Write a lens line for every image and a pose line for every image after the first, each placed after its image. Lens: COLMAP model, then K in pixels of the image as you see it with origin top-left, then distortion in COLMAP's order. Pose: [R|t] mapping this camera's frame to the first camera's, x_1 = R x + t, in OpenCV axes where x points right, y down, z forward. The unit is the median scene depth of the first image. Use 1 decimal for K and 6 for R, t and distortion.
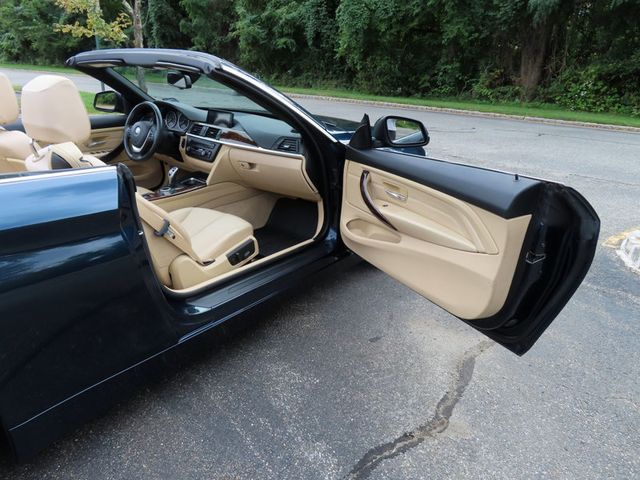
lens RADIAL K [[457.3, 0, 317.5], [0, 457.3, 241.3], [0, 0, 1]] dist [-0.012396, 0.006100]
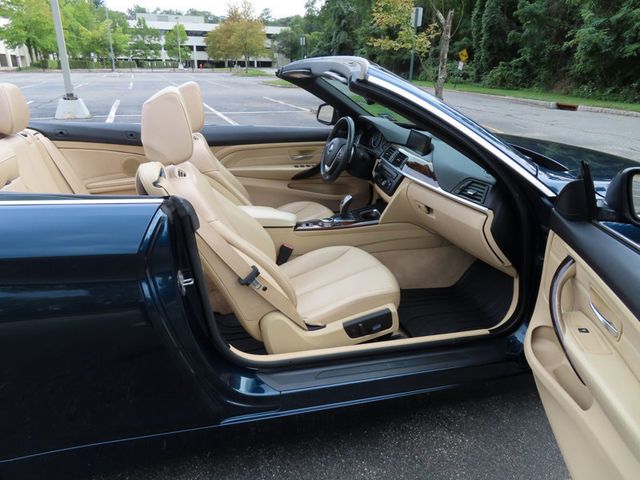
lens RADIAL K [[458.9, 0, 318.8], [0, 458.9, 241.6], [0, 0, 1]] dist [-0.010344, 0.011016]
pose [[0.796650, 0.205176, -0.568553, 0.144764], [-0.217968, 0.974853, 0.046385, -0.106687], [0.563773, 0.086974, 0.821338, 0.279868]]
